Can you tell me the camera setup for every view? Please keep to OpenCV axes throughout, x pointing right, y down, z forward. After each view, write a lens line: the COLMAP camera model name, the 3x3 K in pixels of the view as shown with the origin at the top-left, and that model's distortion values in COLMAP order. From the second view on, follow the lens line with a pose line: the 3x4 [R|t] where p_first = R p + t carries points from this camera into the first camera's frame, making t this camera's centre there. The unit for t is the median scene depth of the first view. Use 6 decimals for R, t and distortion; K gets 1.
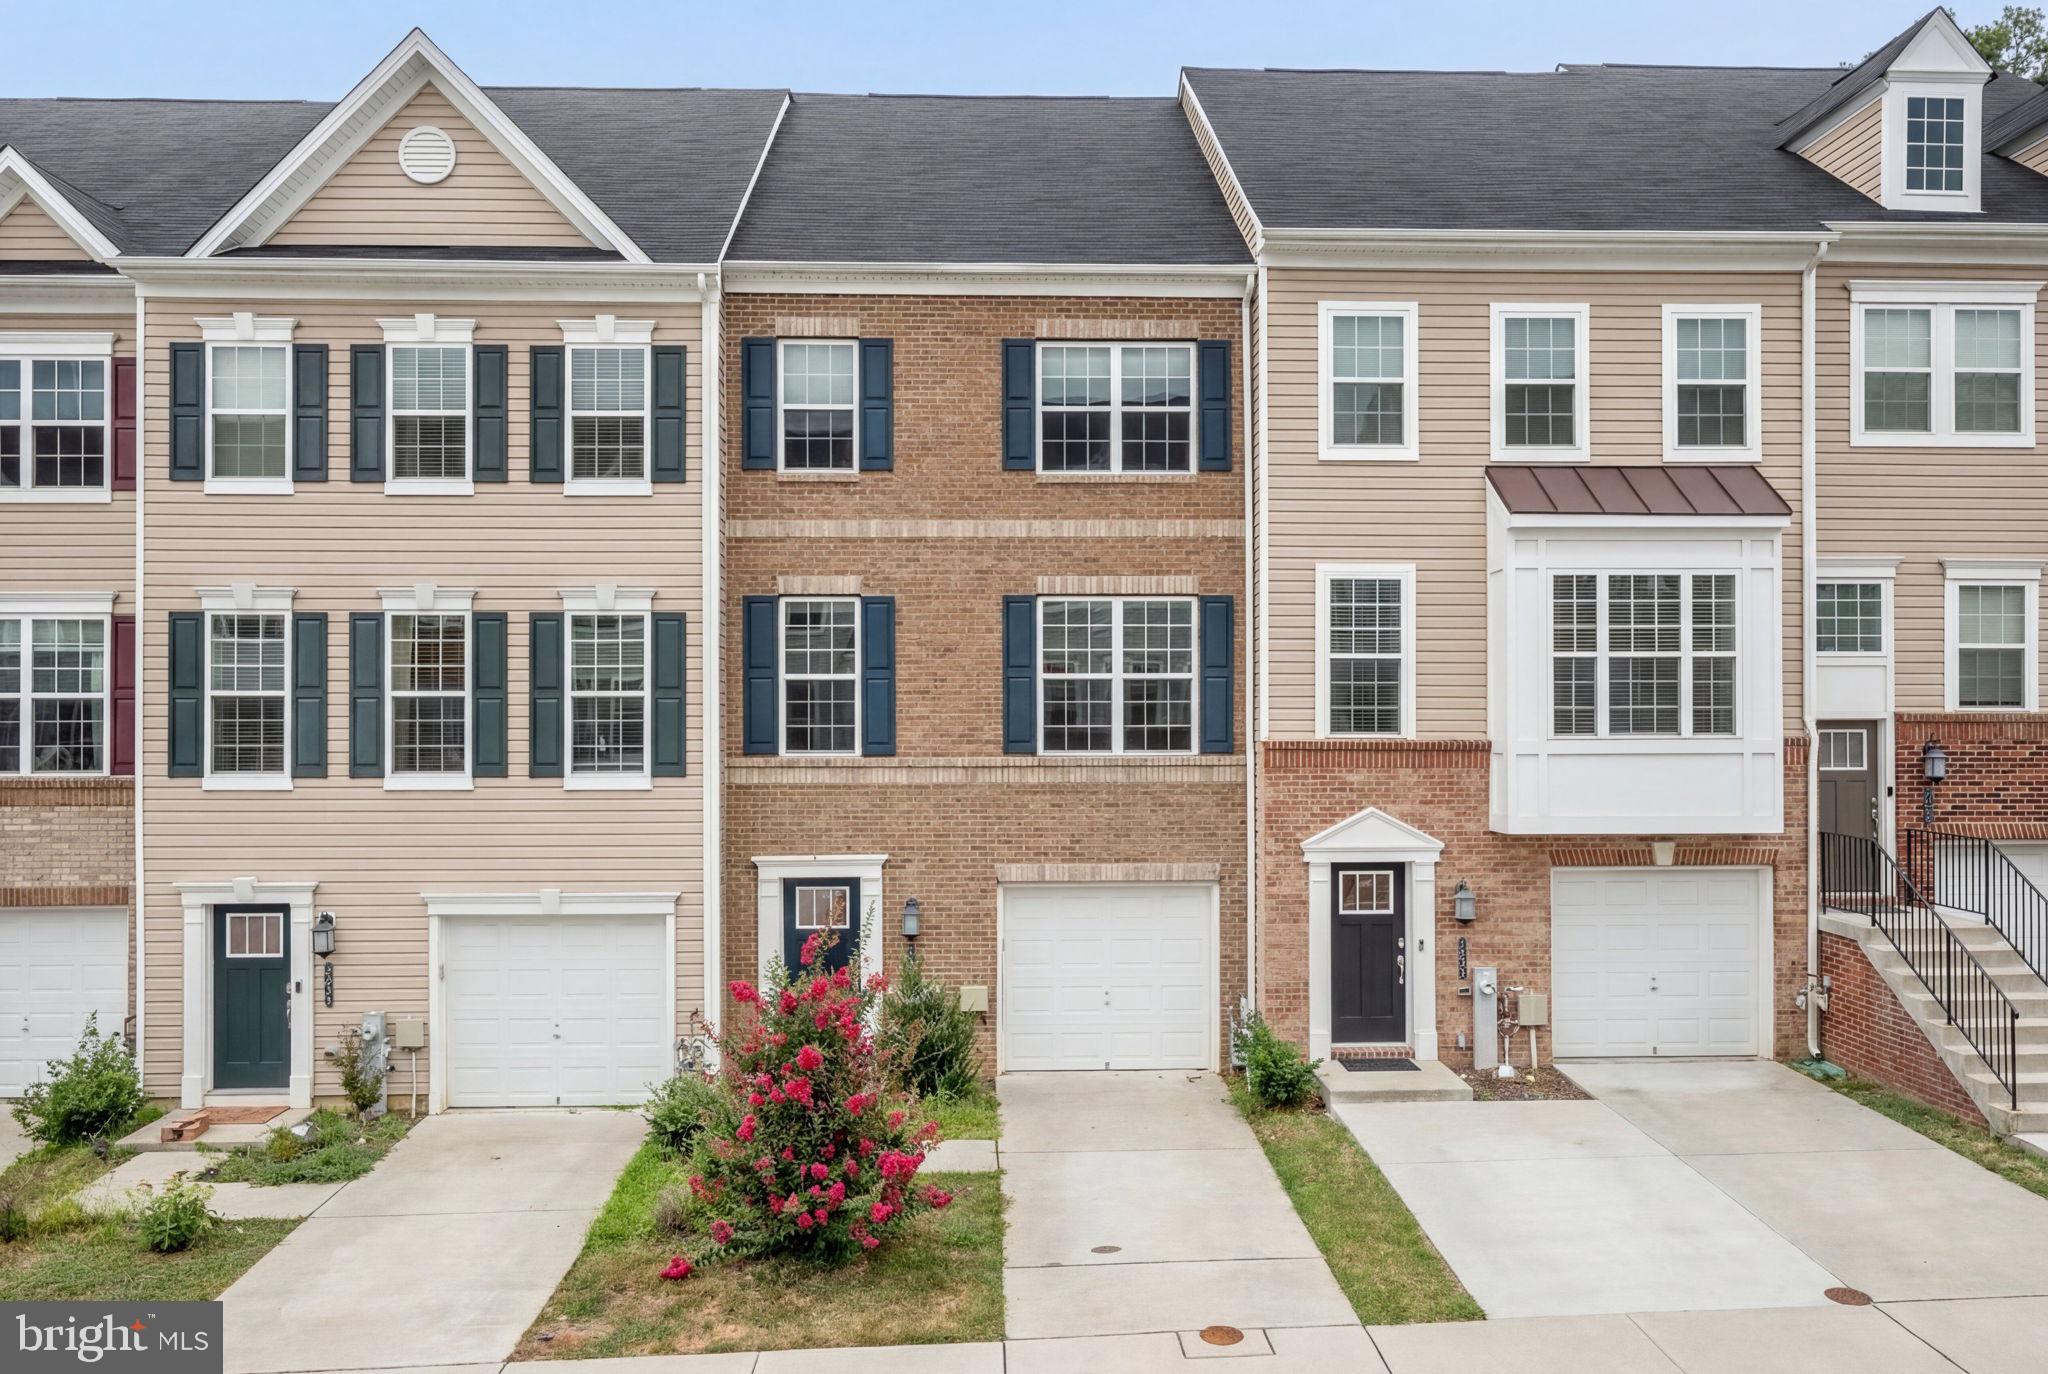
lens RADIAL K [[1381.4, 0, 1023.9], [0, 1381.4, 685.5], [0, 0, 1]] dist [-0.002475, 0.001307]
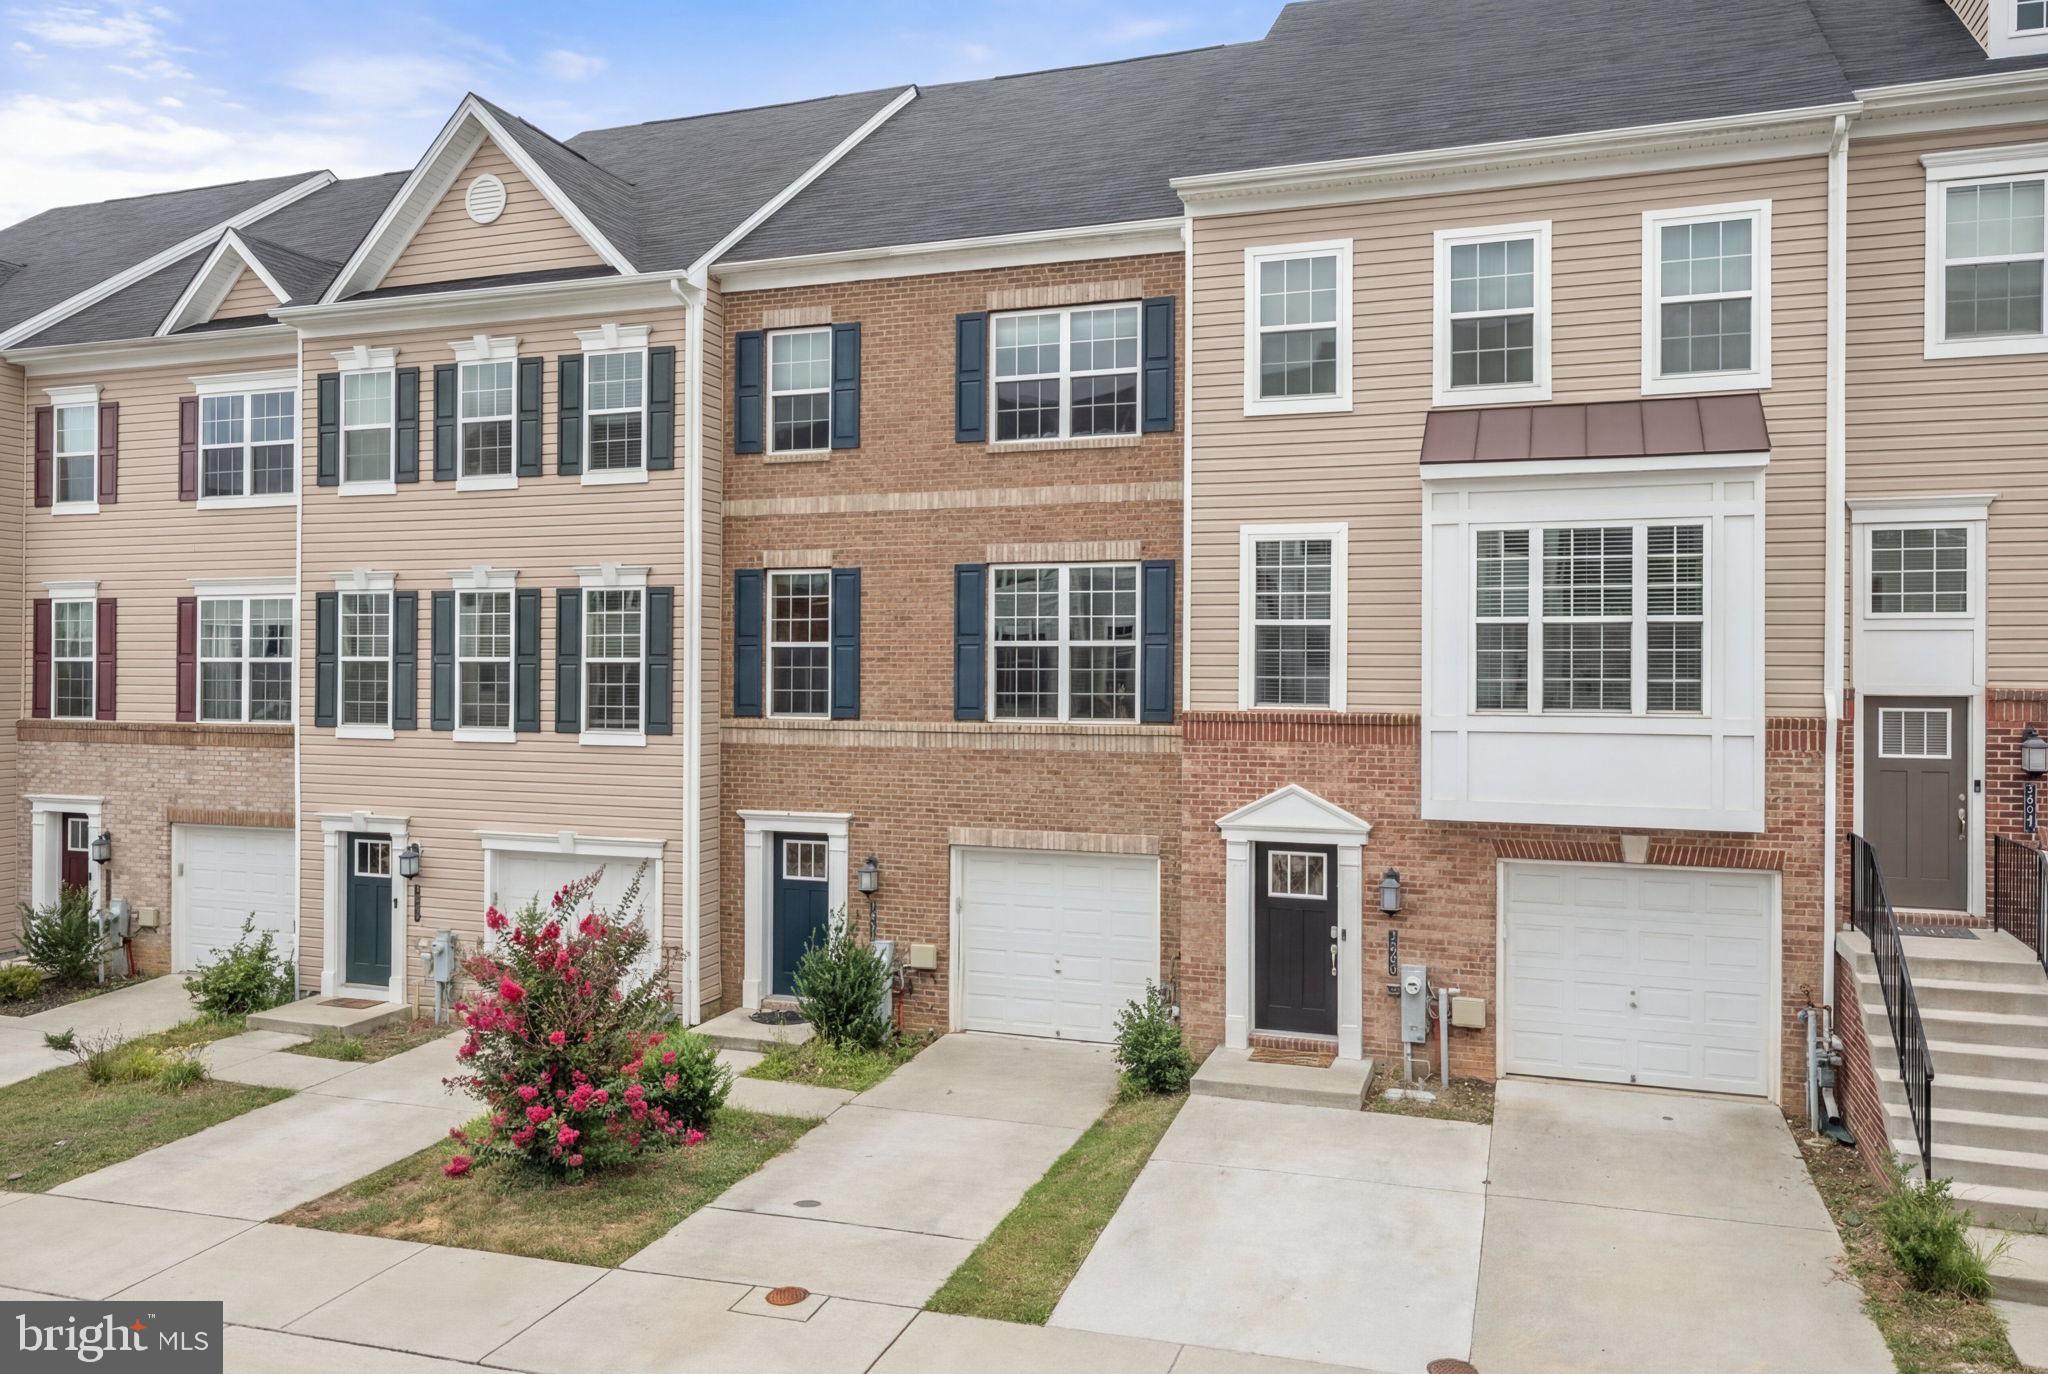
lens RADIAL K [[1446.0, 0, 1023.6], [0, 1446.0, 649.5], [0, 0, 1]] dist [0.001448, -0.003021]
pose [[0.933480, 0.000617, -0.358628, 0.428213], [-0.001009, 0.999999, -0.000904, -0.001744], [0.358627, 0.001206, 0.933480, 0.018902]]
